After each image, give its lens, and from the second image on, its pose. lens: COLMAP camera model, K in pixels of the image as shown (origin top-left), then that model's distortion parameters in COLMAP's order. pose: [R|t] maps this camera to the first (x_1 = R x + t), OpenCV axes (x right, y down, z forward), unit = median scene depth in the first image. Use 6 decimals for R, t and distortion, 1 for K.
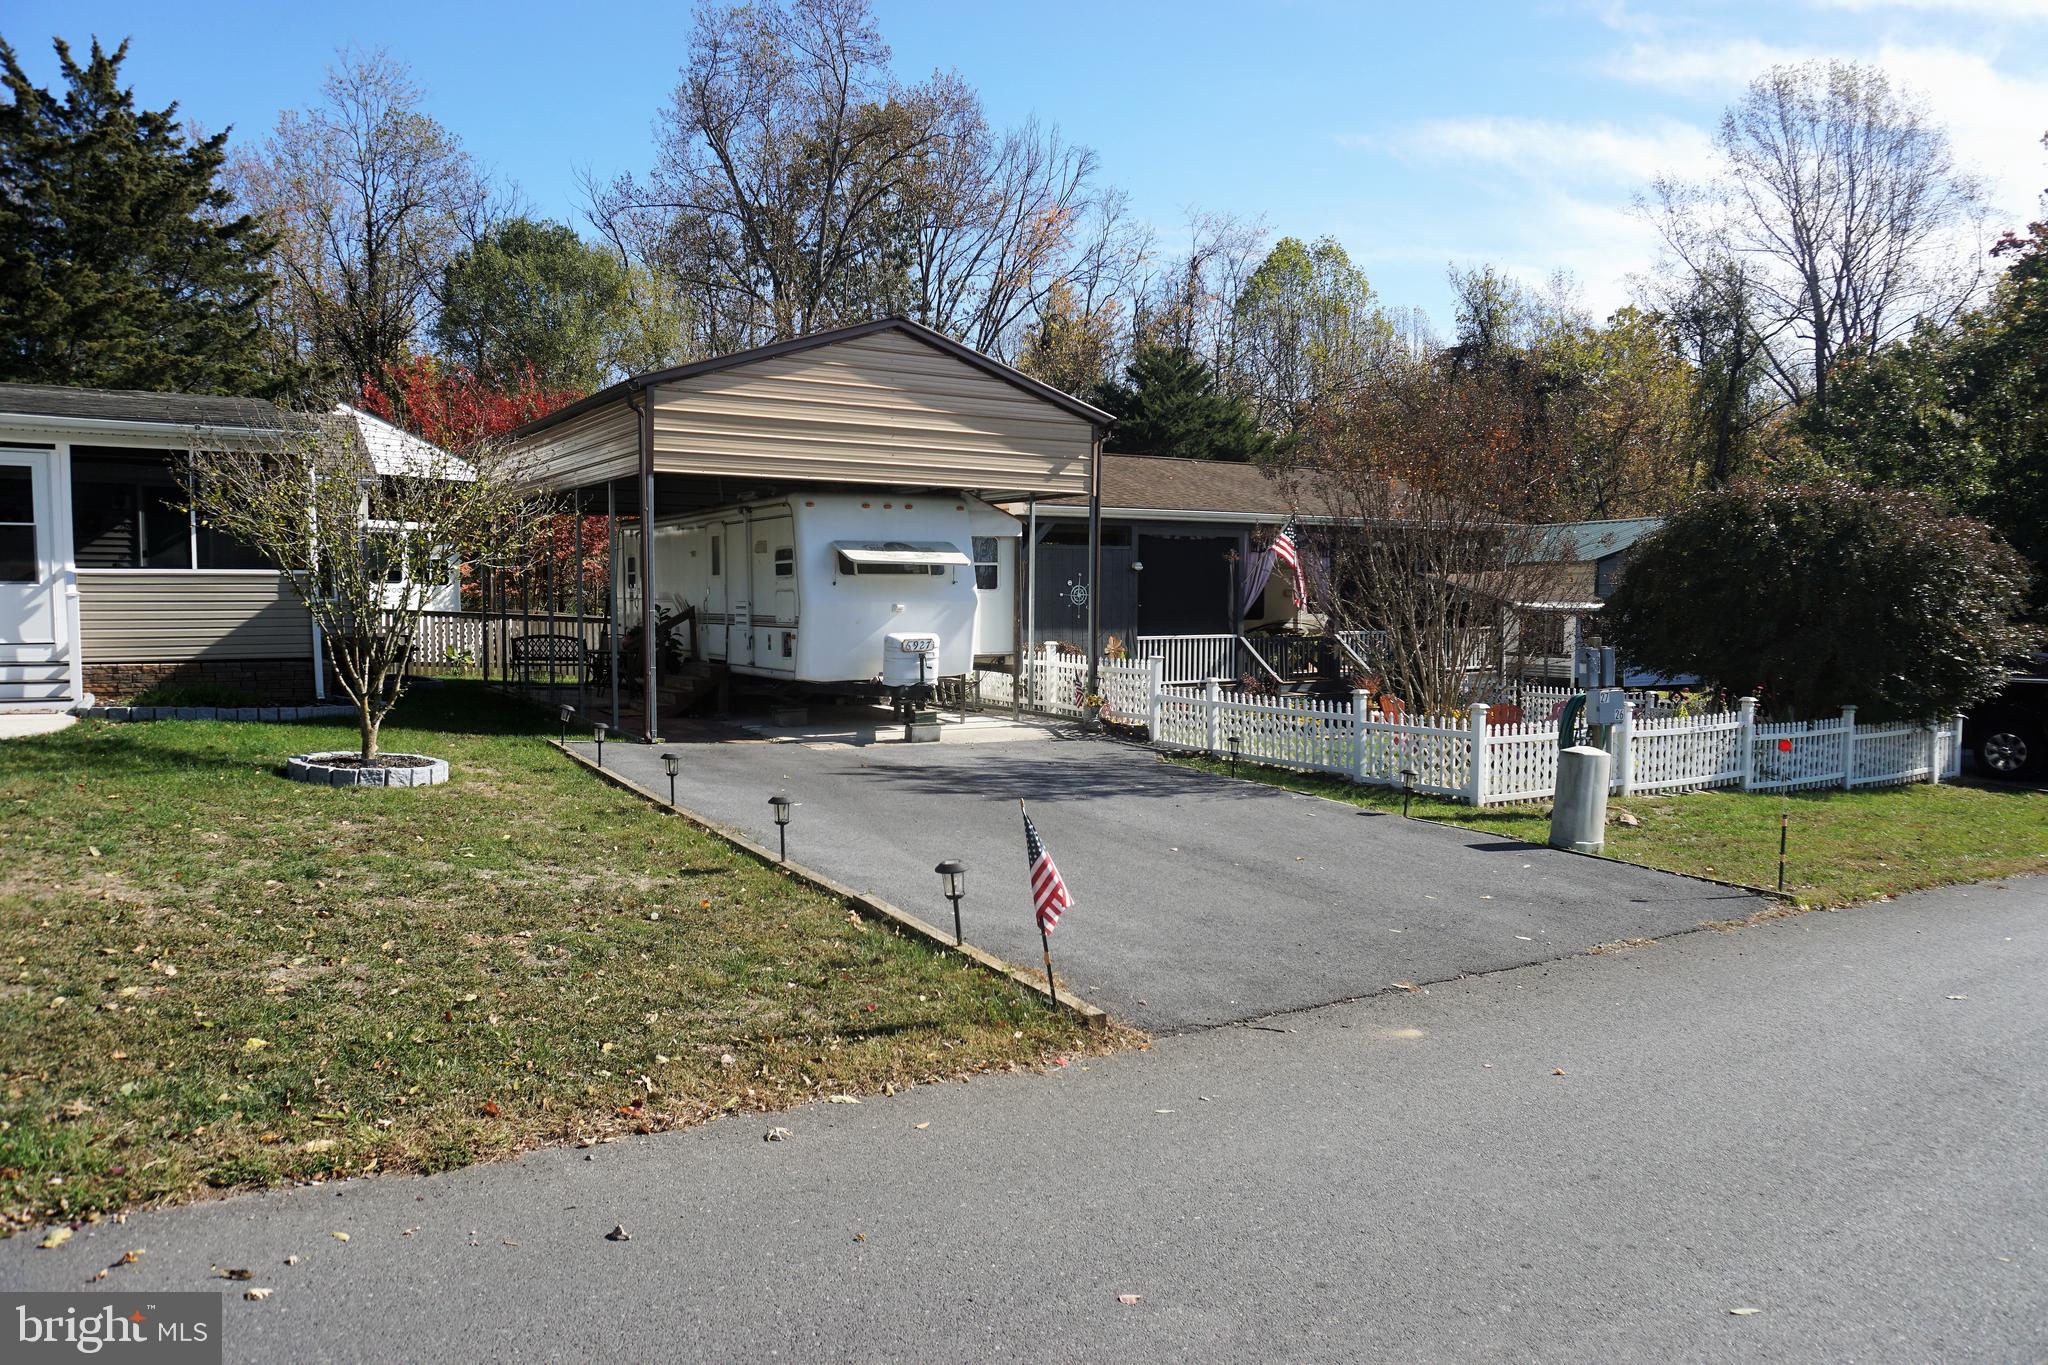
lens RADIAL K [[1453.9, 0, 1056.3], [0, 1453.9, 674.8], [0, 0, 1]] dist [-0.019578, 0.003136]
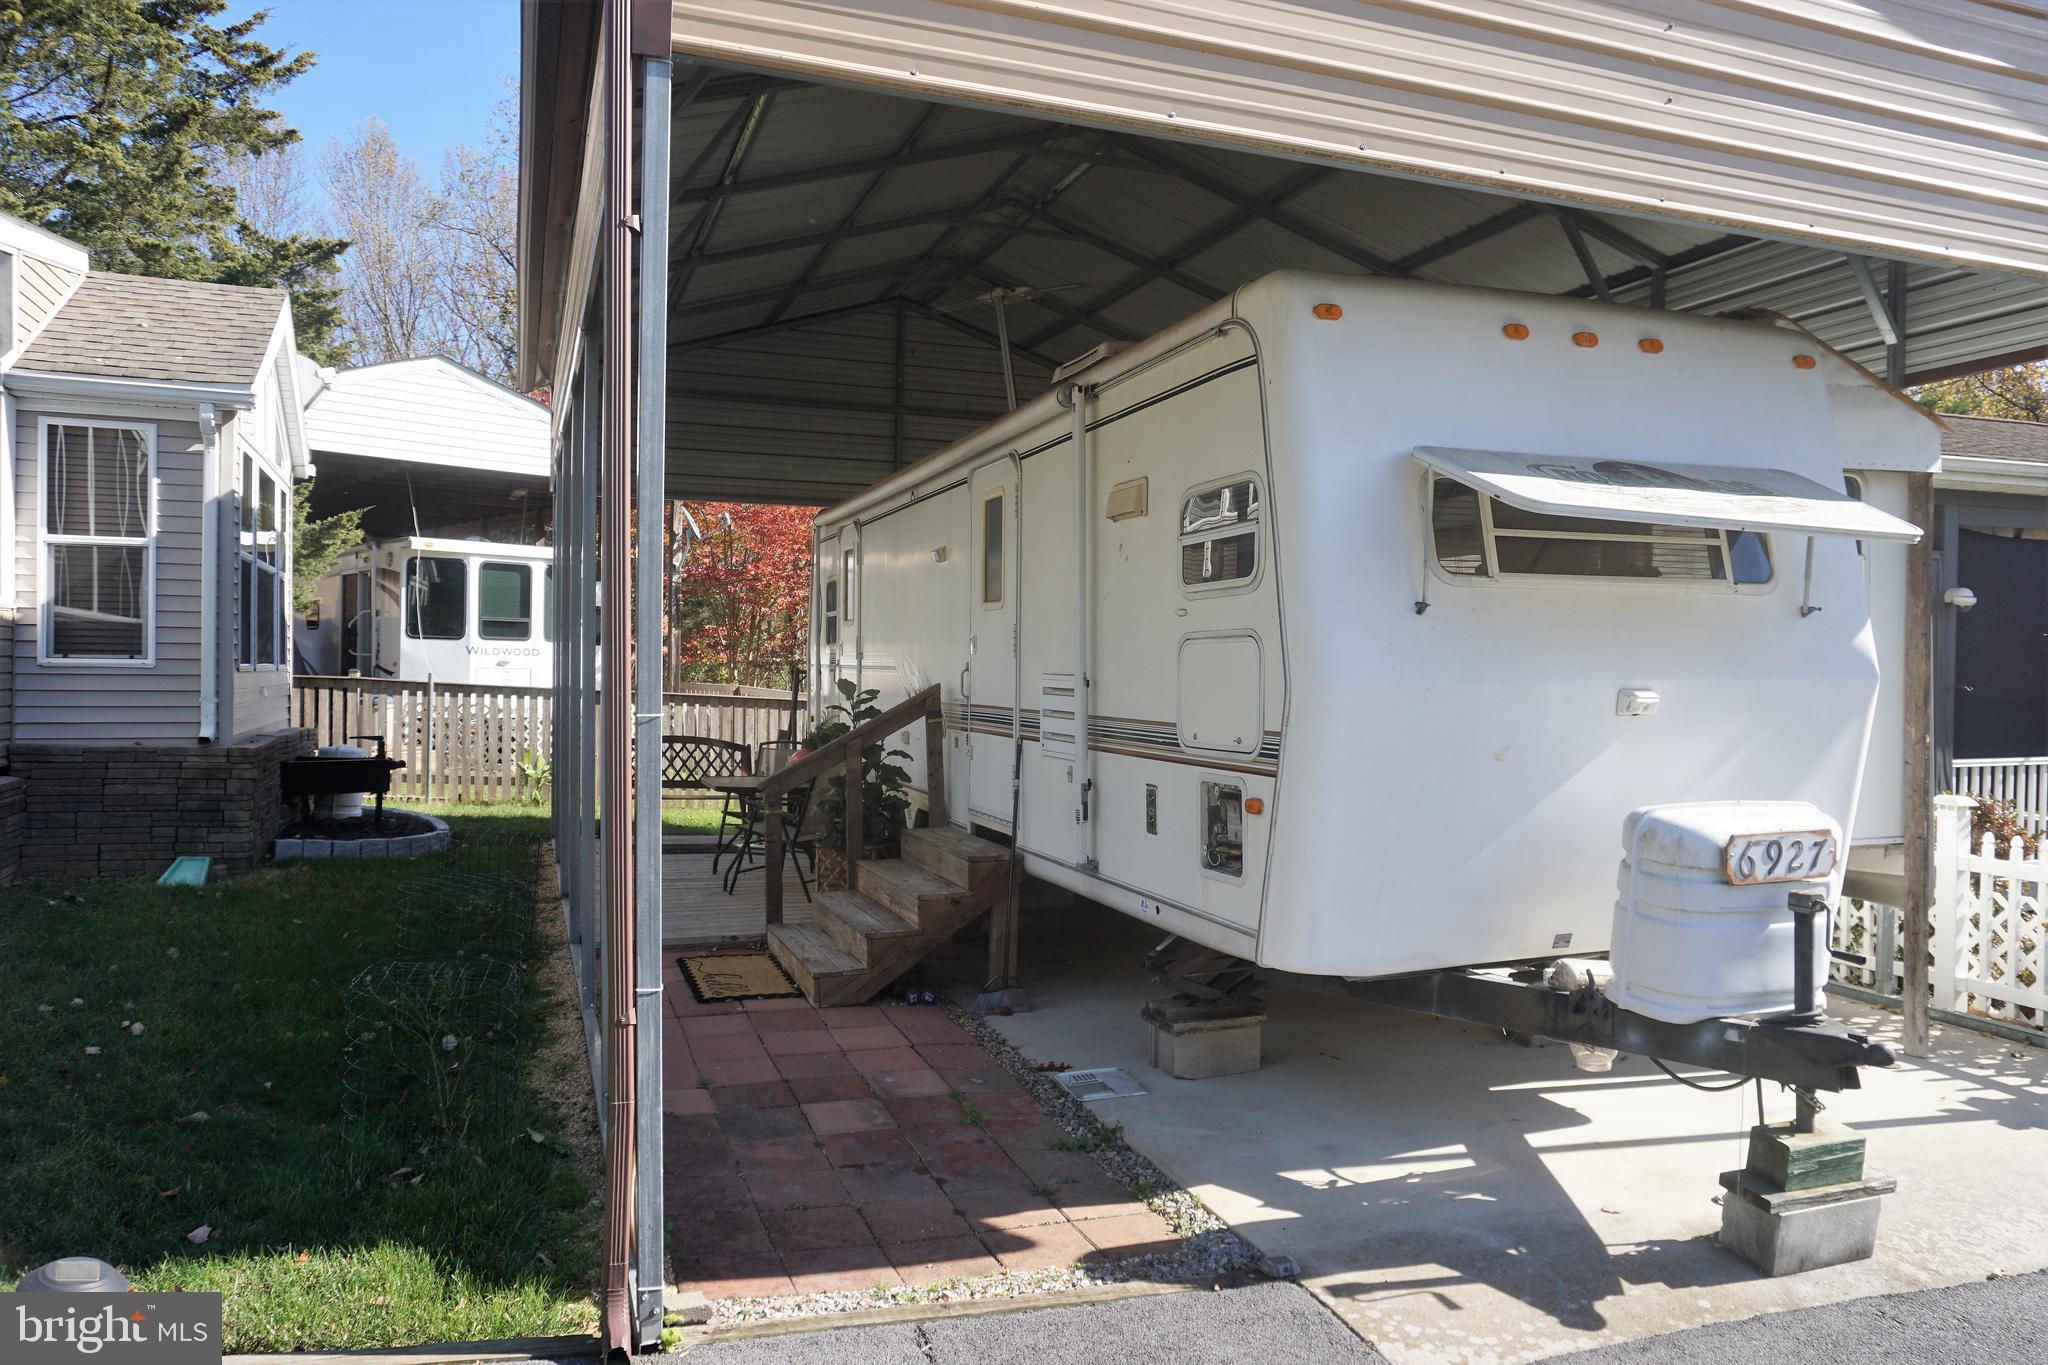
lens RADIAL K [[1453.9, 0, 1056.3], [0, 1453.9, 674.8], [0, 0, 1]] dist [-0.019578, 0.003136]
pose [[0.980231, 0.004739, -0.197800, -0.152954], [-0.014457, 0.998756, -0.047715, -0.034777], [0.197328, 0.049631, 0.979080, 0.677590]]
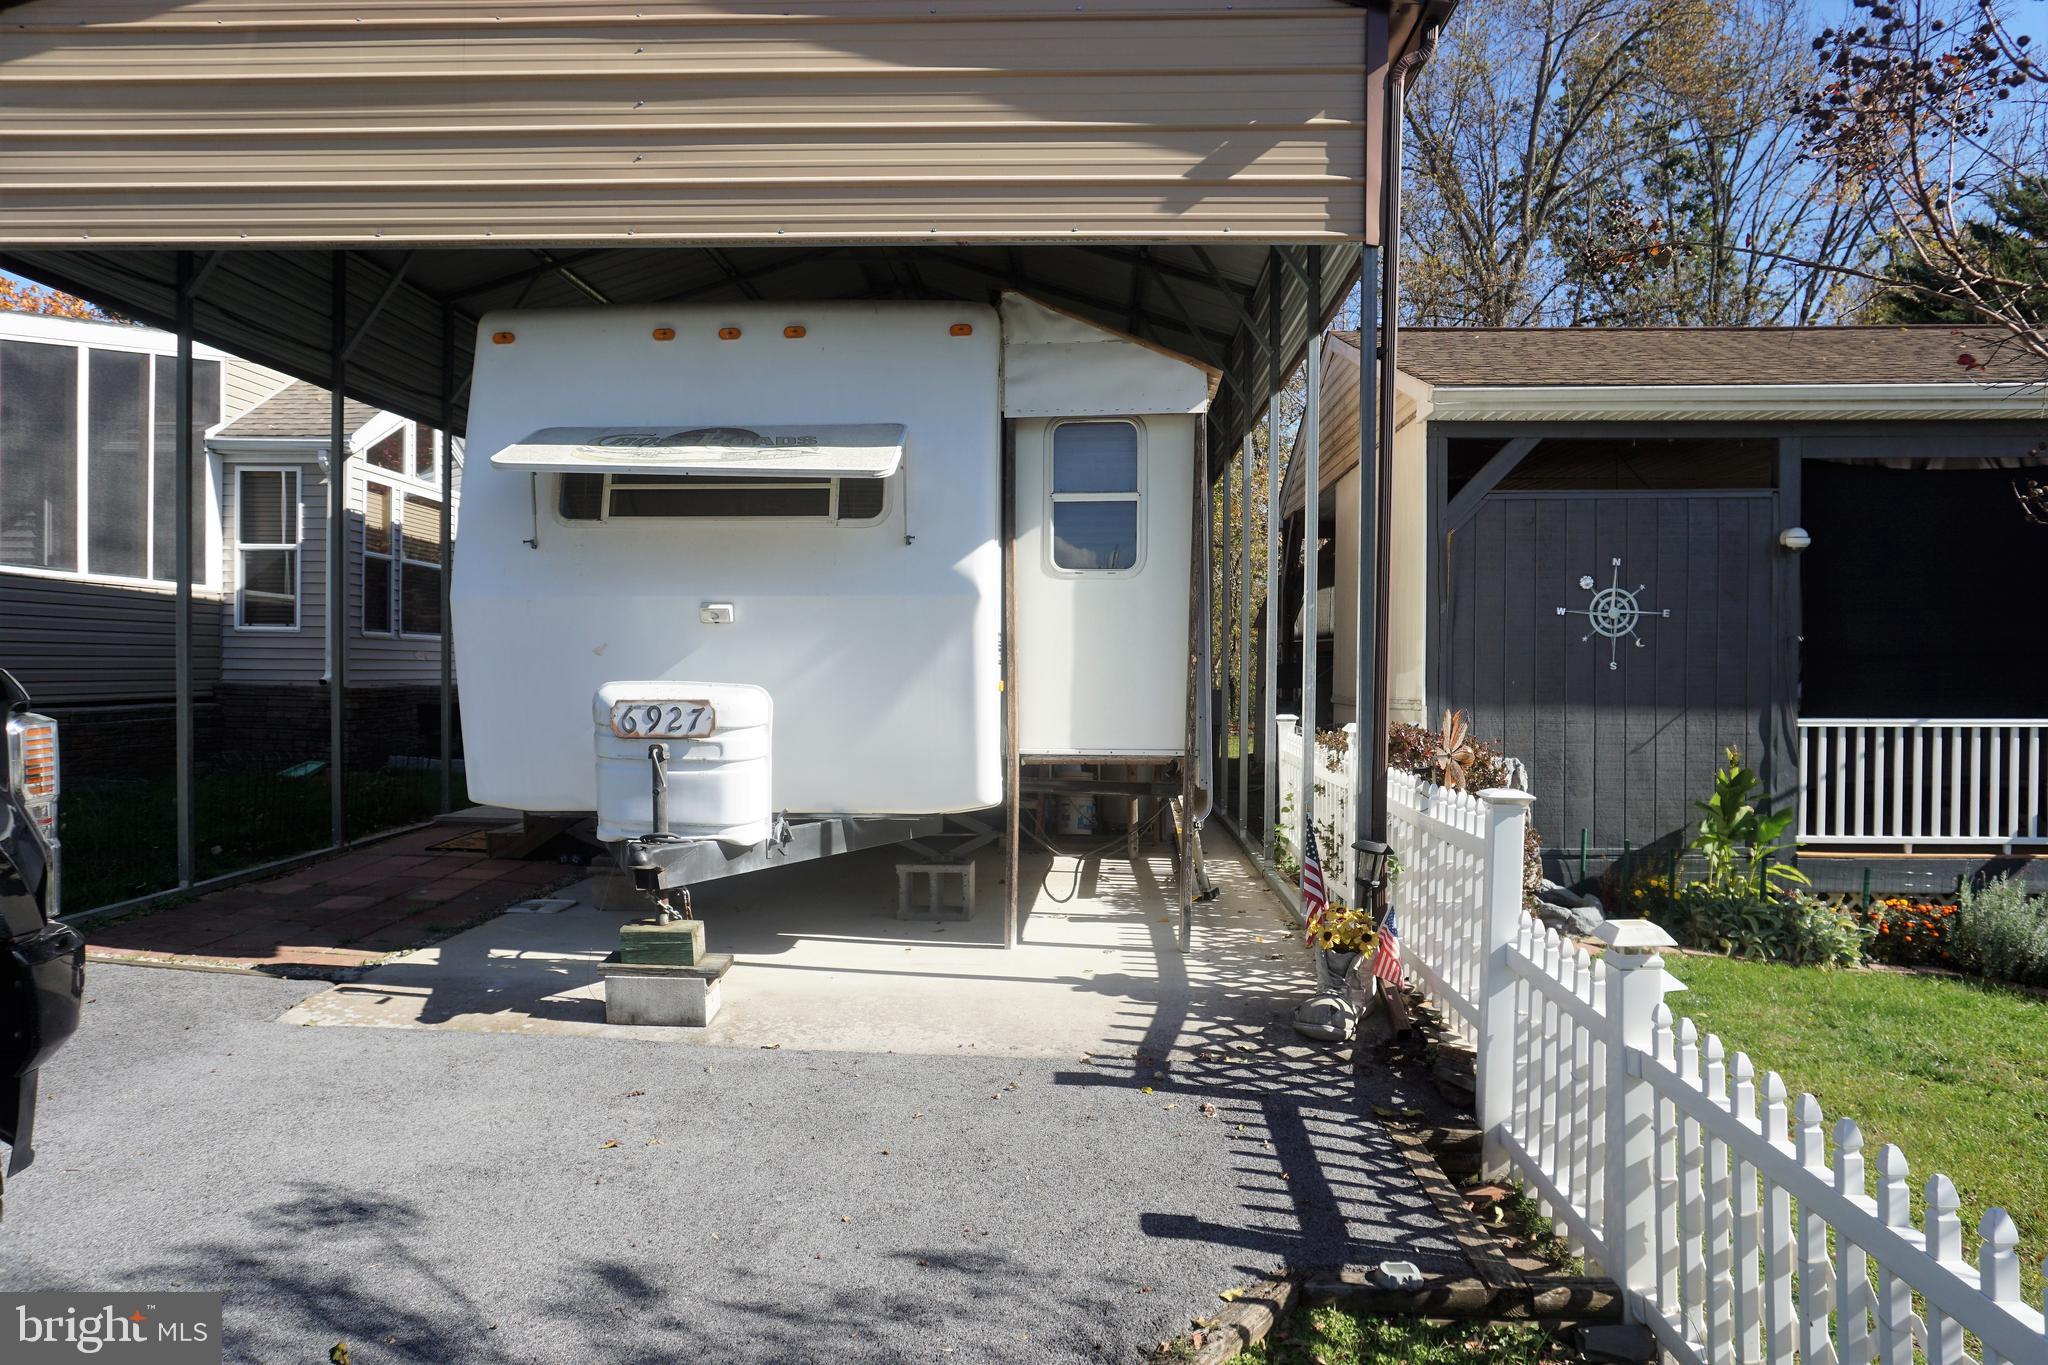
lens RADIAL K [[1453.2, 0, 1024.0], [0, 1453.2, 682.5], [0, 0, 1]] dist [-0.004589, -0.001025]
pose [[0.808223, 0.006544, -0.588840, 0.147687], [-0.035609, 0.998652, -0.037777, -0.017829], [0.587799, 0.051500, 0.807366, 0.722624]]
